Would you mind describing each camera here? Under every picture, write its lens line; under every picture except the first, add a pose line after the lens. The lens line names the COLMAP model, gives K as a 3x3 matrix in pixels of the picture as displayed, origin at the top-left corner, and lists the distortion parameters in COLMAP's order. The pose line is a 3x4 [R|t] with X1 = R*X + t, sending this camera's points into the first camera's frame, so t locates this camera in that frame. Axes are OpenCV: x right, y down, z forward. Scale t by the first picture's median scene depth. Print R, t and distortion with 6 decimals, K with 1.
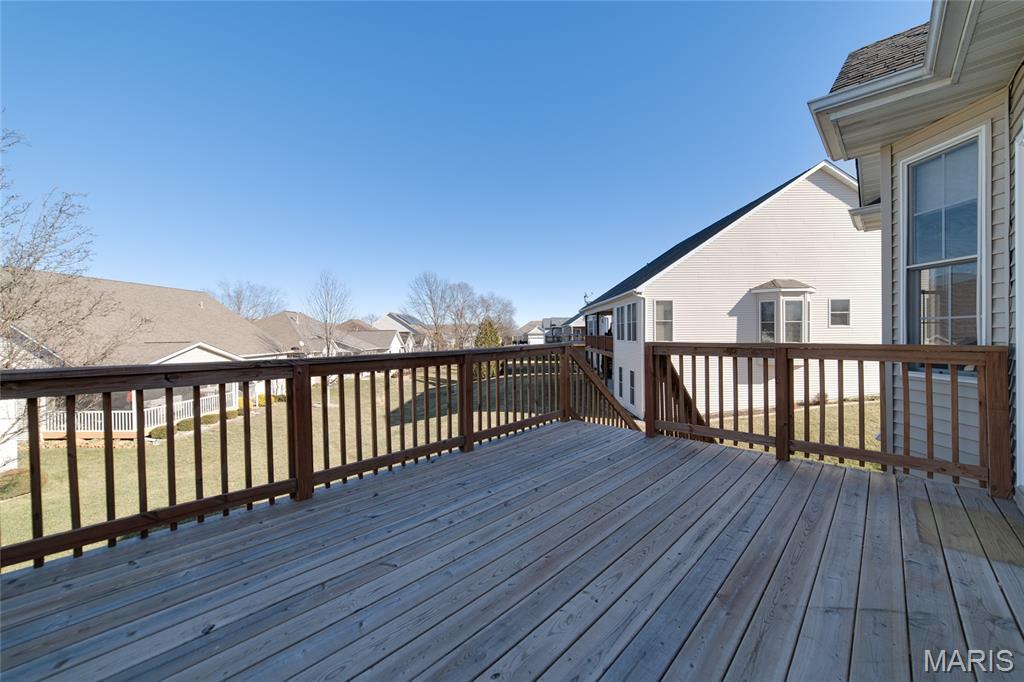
lens RADIAL K [[394.7, 0, 511.6], [0, 394.7, 338.0], [0, 0, 1]] dist [-0.013396, 0.000183]
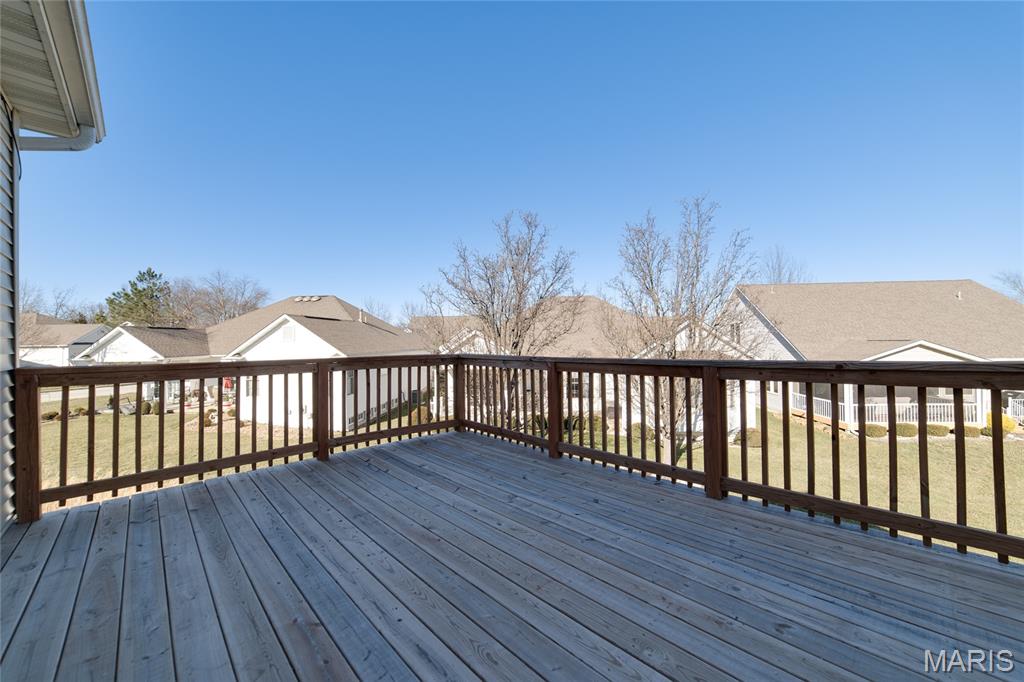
lens RADIAL K [[394.7, 0, 517.8], [0, 394.7, 341.2], [0, 0, 1]] dist [-0.013396, 0.000183]
pose [[-0.036742, 0.009835, -0.999276, 0.820724], [0.007893, 0.999923, 0.009552, -0.019034], [0.999294, -0.007537, -0.036817, 0.860807]]
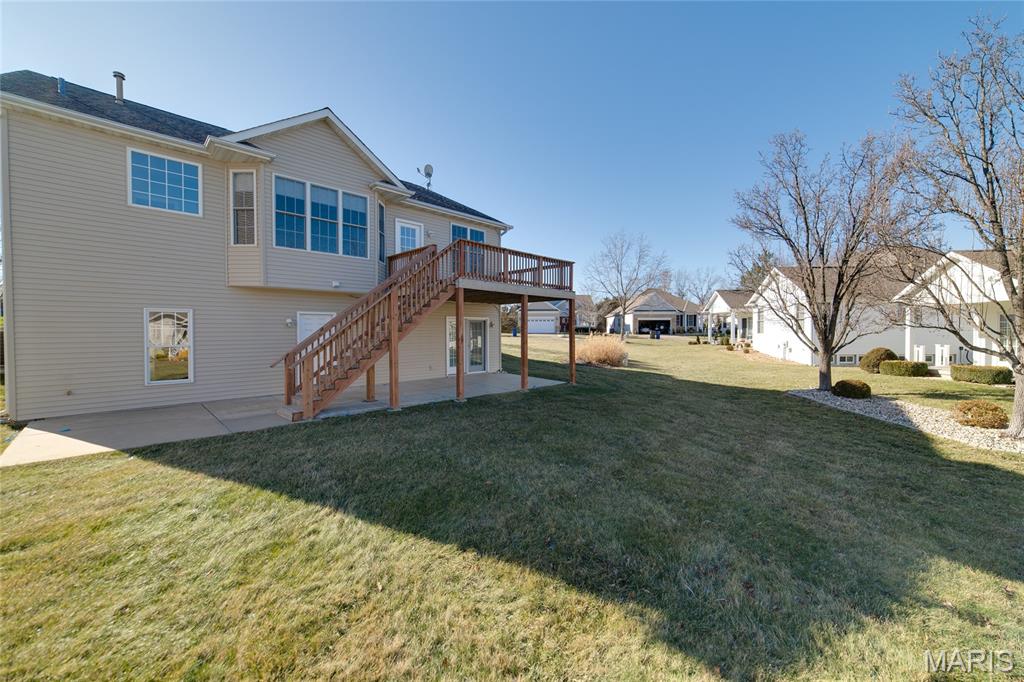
lens RADIAL K [[394.7, 0, 518.6], [0, 394.7, 337.6], [0, 0, 1]] dist [-0.013396, 0.000183]
pose [[-0.999883, 0.015259, -0.001415, -0.252730], [0.015228, 0.999684, 0.019976, 0.821420], [0.001719, 0.019952, -0.999799, 5.114402]]
